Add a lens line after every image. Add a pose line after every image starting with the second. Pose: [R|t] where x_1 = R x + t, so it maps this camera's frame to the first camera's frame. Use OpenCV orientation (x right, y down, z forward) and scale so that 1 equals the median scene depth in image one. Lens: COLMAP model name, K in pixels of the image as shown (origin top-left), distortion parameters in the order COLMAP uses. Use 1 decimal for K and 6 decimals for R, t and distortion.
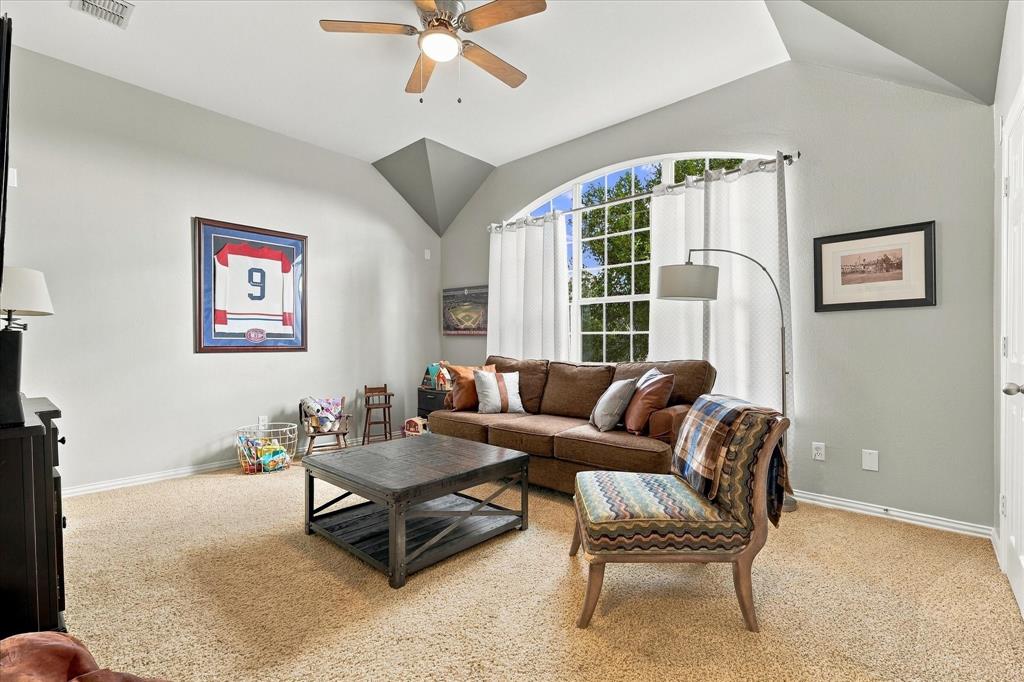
lens RADIAL K [[450.9, 0, 517.2], [0, 450.9, 341.0], [0, 0, 1]] dist [-0.000538, 0.000024]
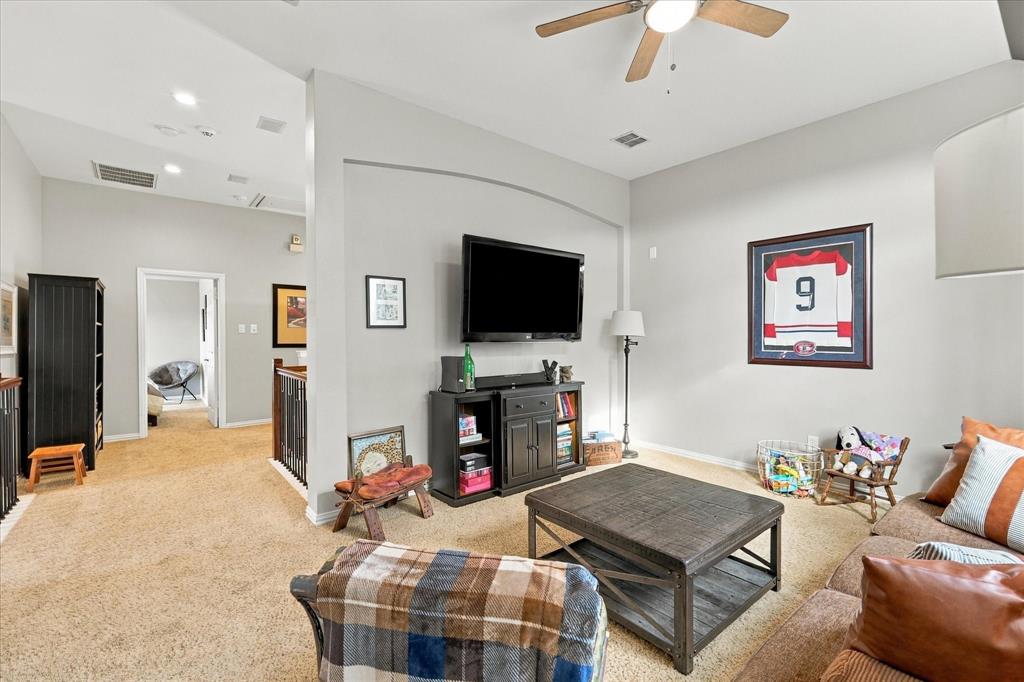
lens RADIAL K [[450.9, 0, 517.2], [0, 450.9, 341.0], [0, 0, 1]] dist [-0.000538, 0.000024]
pose [[-0.152201, 0.018030, -0.988185, 0.446526], [0.011186, 0.999801, 0.016519, -0.050445], [0.988286, -0.008540, -0.152373, 0.553000]]
